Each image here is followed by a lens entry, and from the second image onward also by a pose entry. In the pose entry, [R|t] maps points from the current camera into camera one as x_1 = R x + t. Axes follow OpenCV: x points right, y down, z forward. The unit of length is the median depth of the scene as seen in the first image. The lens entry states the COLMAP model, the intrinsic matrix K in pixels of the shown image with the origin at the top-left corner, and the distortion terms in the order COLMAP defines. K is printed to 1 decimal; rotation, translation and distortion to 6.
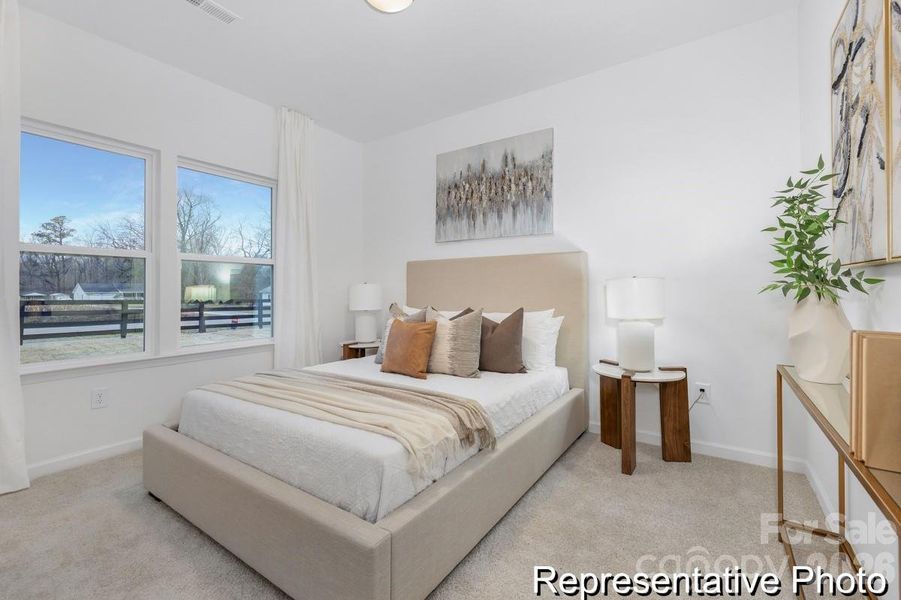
lens RADIAL K [[386.4, 0, 451.2], [0, 386.4, 291.8], [0, 0, 1]] dist [-0.004521, 0.000034]
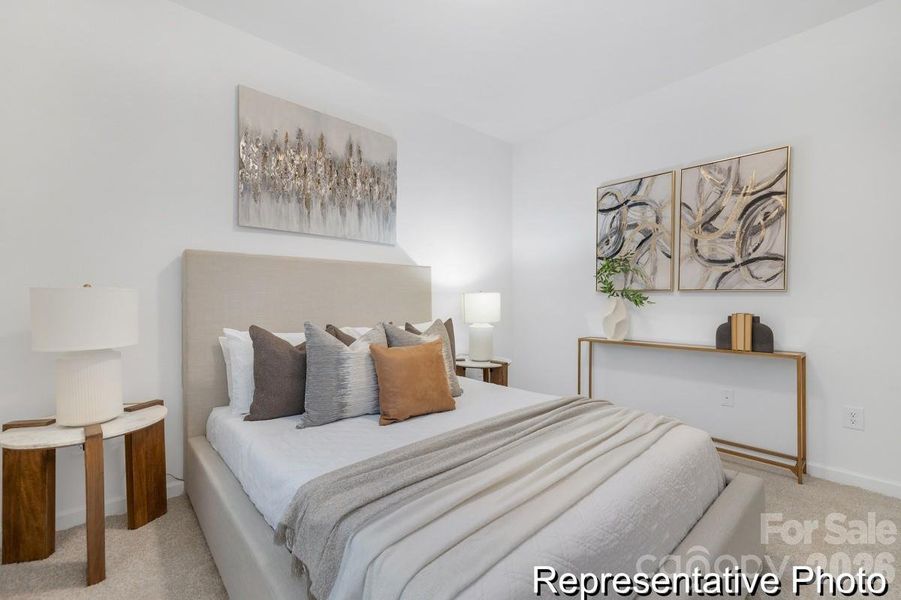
lens RADIAL K [[386.4, 0, 453.1], [0, 386.4, 302.5], [0, 0, 1]] dist [-0.004521, 0.000034]
pose [[0.225527, -0.000444, 0.974237, -0.631593], [0.013927, 0.999899, -0.002768, 0.001328], [-0.974137, 0.014193, 0.225511, 0.595215]]
